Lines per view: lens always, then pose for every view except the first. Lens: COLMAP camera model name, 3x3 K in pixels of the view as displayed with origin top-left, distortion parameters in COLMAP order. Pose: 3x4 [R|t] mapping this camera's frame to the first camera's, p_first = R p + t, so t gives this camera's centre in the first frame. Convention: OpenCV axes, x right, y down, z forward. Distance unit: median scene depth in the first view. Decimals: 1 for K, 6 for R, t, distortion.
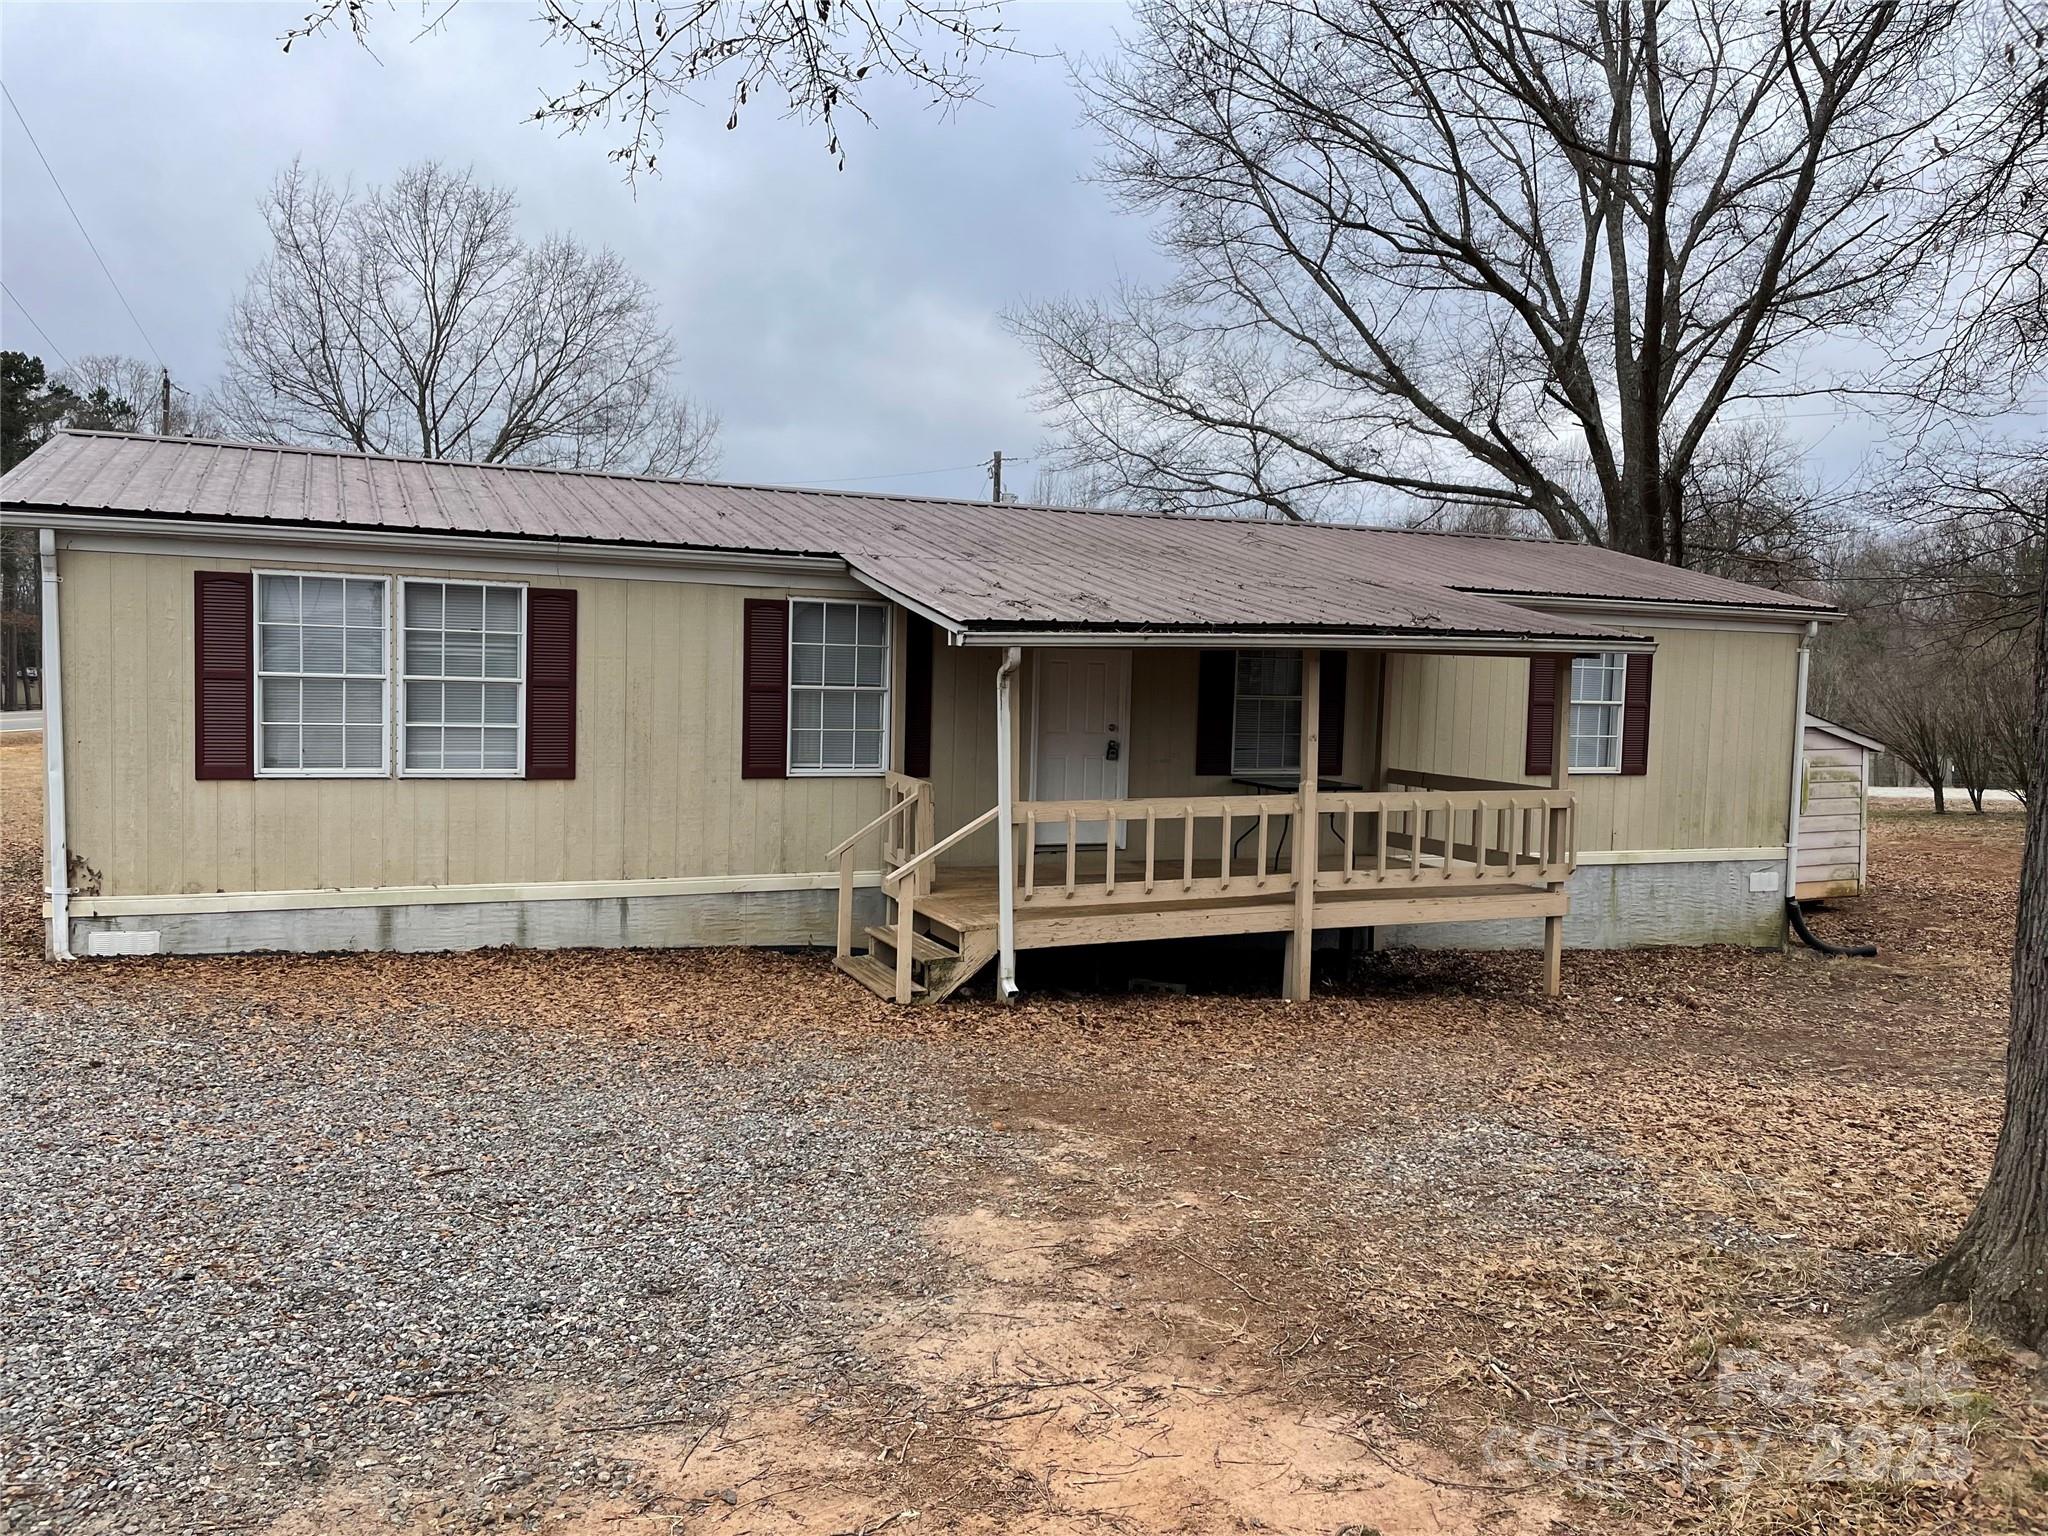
lens RADIAL K [[1553.0, 0, 1012.3], [0, 1553.0, 767.2], [0, 0, 1]] dist [0.063090, -0.053392]
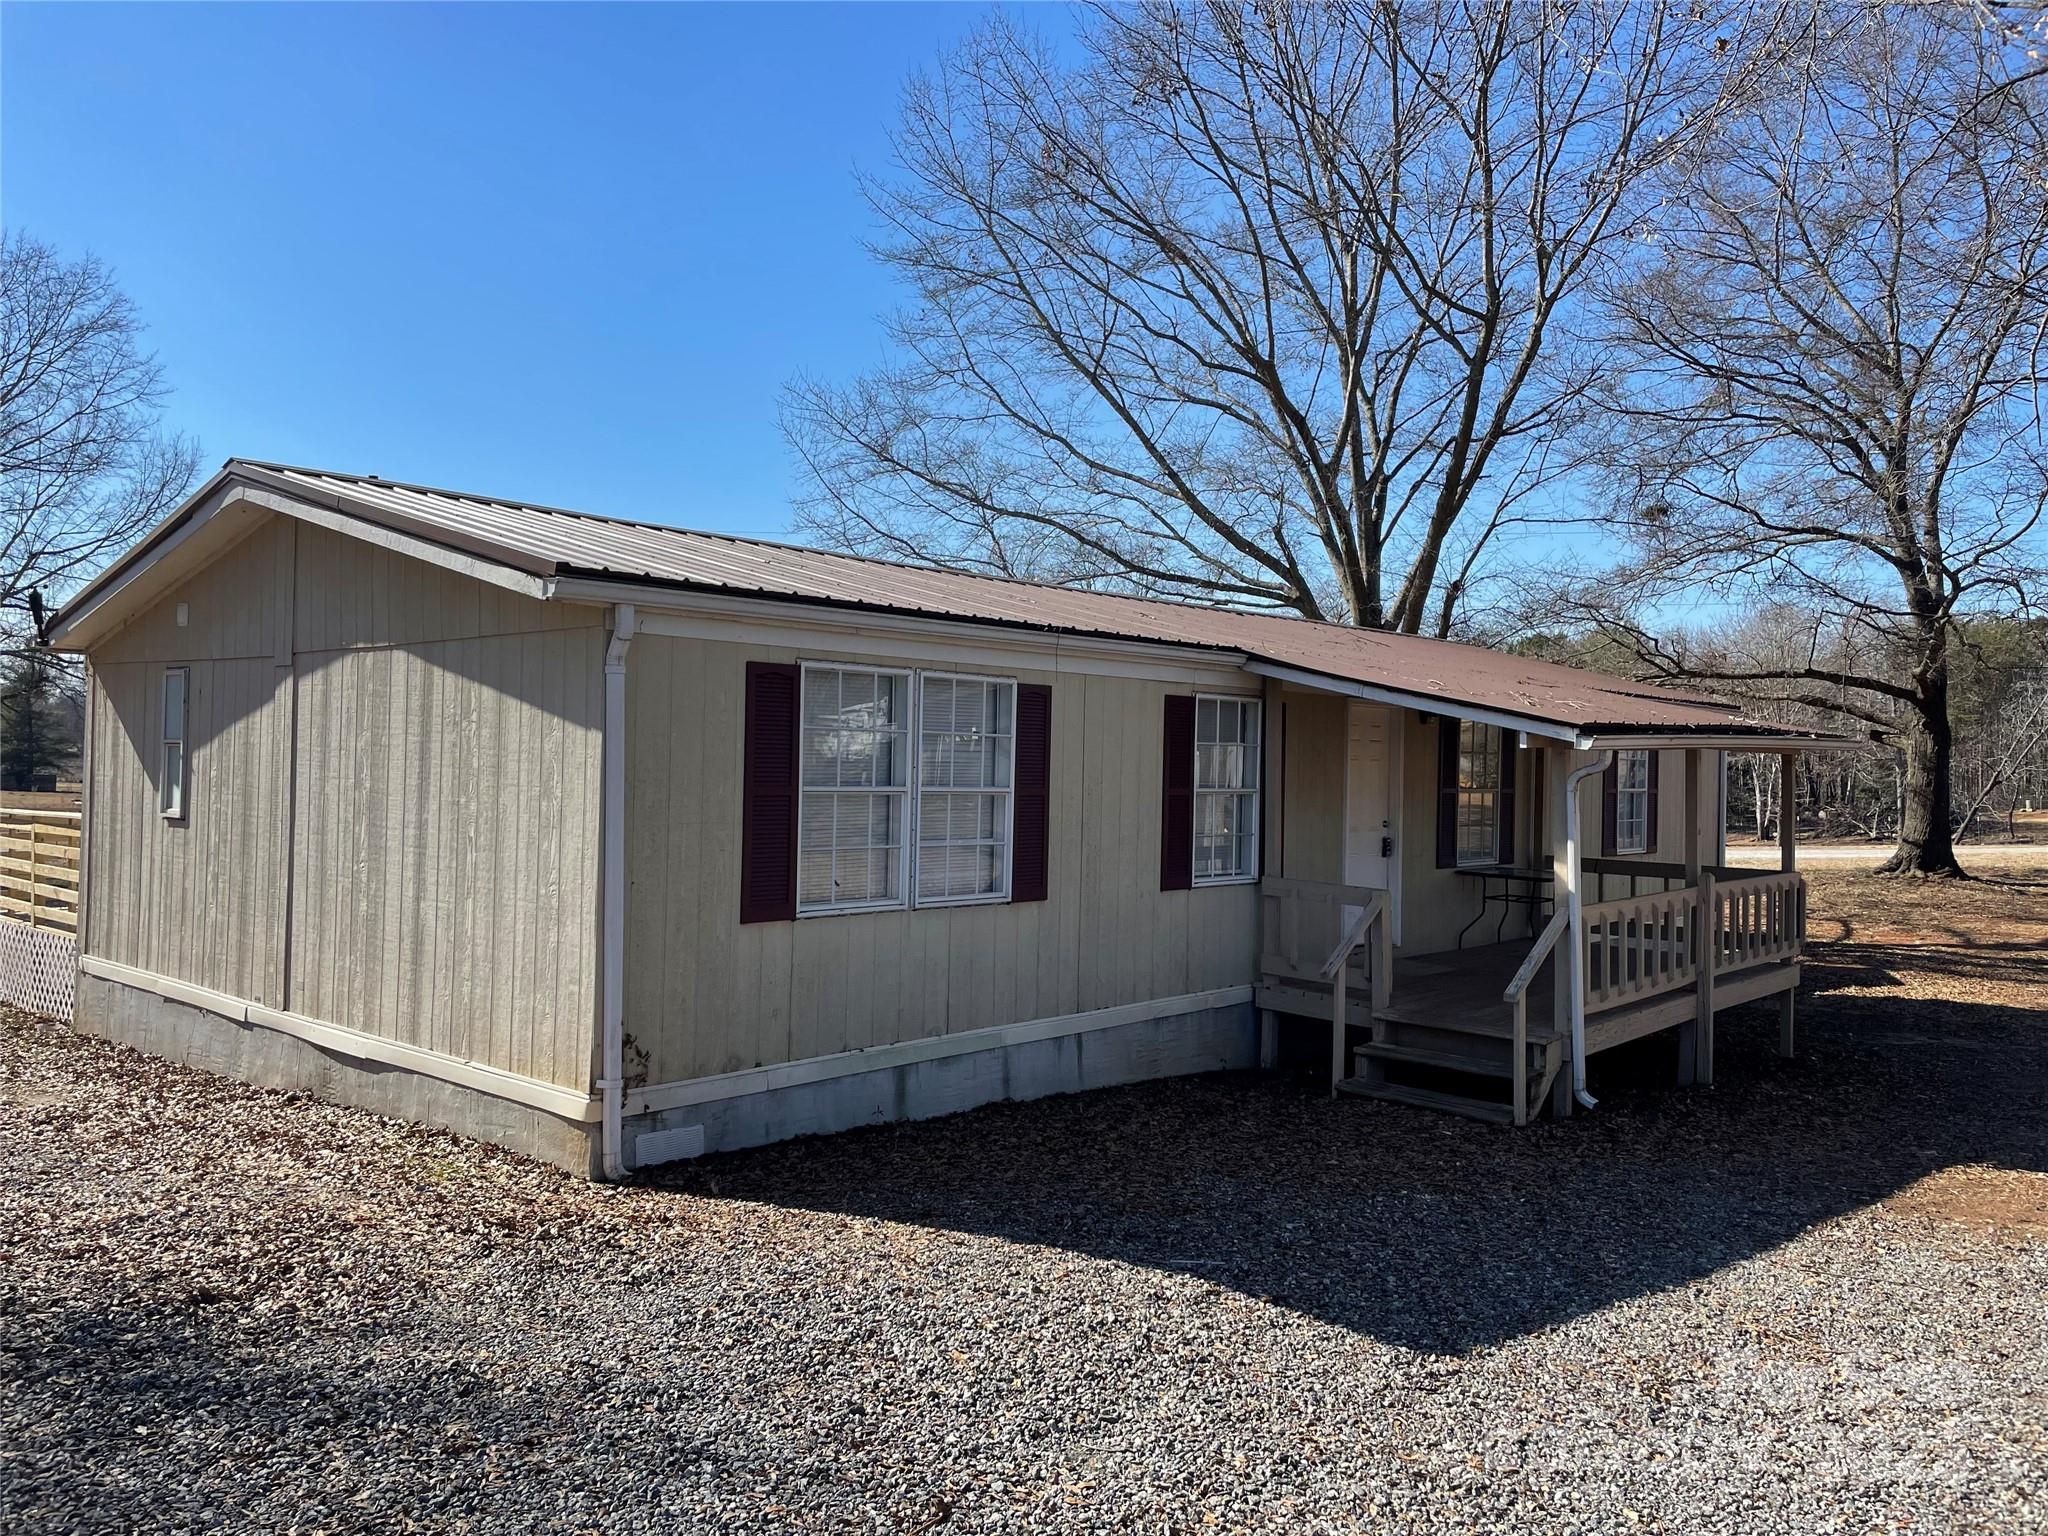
lens RADIAL K [[1553.0, 0, 1033.8], [0, 1553.0, 761.7], [0, 0, 1]] dist [0.063090, -0.053392]
pose [[0.911280, -0.010548, 0.411653, -0.645855], [0.032581, 0.998385, -0.046541, -0.029957], [-0.410497, 0.055824, 0.910151, 0.206184]]
